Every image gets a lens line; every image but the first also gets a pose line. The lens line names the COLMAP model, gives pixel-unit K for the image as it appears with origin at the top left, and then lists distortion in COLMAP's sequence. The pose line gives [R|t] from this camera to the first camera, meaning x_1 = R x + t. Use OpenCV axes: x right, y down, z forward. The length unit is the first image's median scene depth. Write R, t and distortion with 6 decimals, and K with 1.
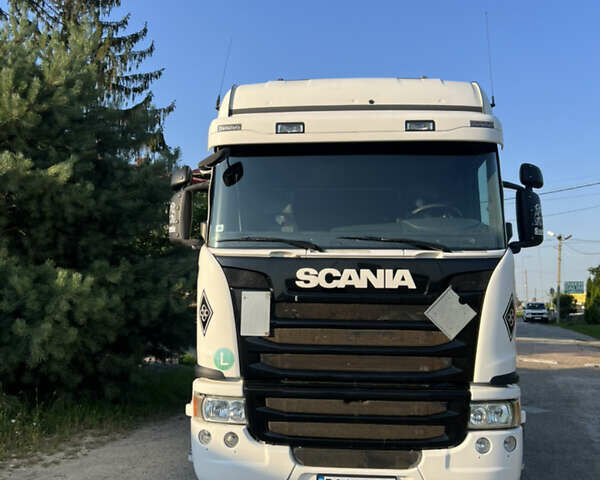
lens RADIAL K [[592.7, 0, 300.0], [0, 592.7, 240.0], [0, 0, 1]] dist [0.120251, -0.287611]
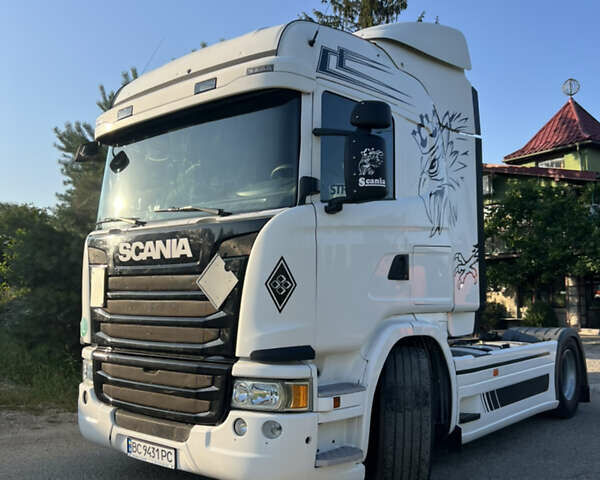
lens RADIAL K [[592.7, 0, 300.0], [0, 592.7, 240.0], [0, 0, 1]] dist [0.120251, -0.287611]
pose [[0.805718, -0.064204, -0.588809, 0.893691], [0.066230, 0.997639, -0.018155, 0.082679], [0.588585, -0.024369, 0.808068, 0.324728]]
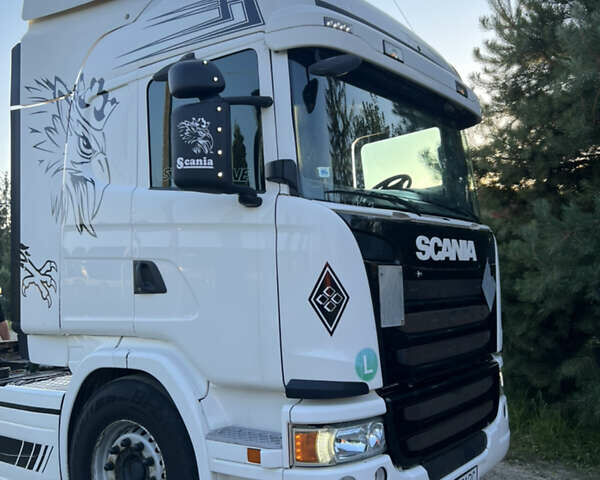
lens RADIAL K [[593.3, 0, 301.8], [0, 593.3, 231.2], [0, 0, 1]] dist [0.098488, -0.193989]
pose [[0.574179, 0.042933, 0.817604, -0.737666], [-0.042923, 0.998829, -0.022306, 0.066484], [-0.817604, -0.022286, 0.575349, 0.675826]]
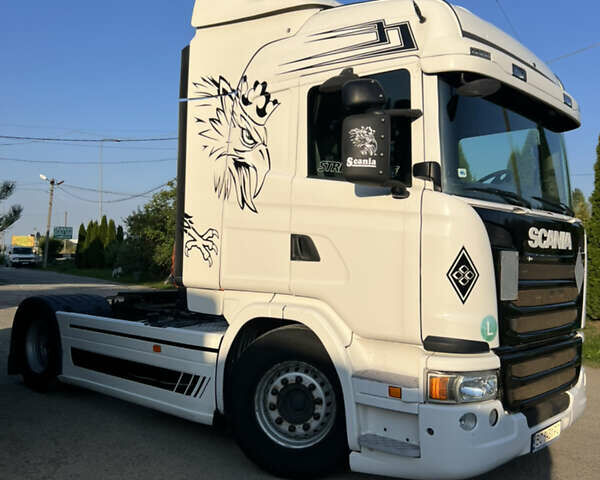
lens RADIAL K [[593.3, 0, 301.8], [0, 593.3, 231.2], [0, 0, 1]] dist [0.098488, -0.193989]
pose [[0.630184, 0.035974, 0.775612, -0.976545], [-0.097008, 0.994747, 0.032681, 0.058658], [-0.770362, -0.095836, 0.630364, 0.681284]]
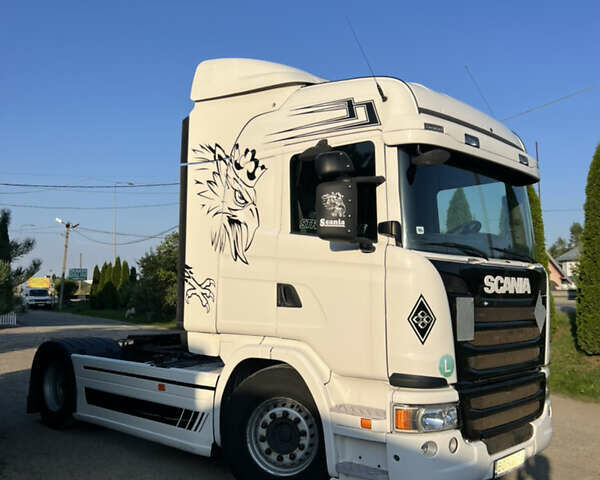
lens RADIAL K [[592.7, 0, 300.0], [0, 592.7, 240.0], [0, 0, 1]] dist [0.120251, -0.287611]
pose [[0.649511, 0.062282, 0.757797, -1.049630], [-0.081278, 0.996616, -0.012246, 0.024730], [-0.755996, -0.053638, 0.652375, 0.553940]]
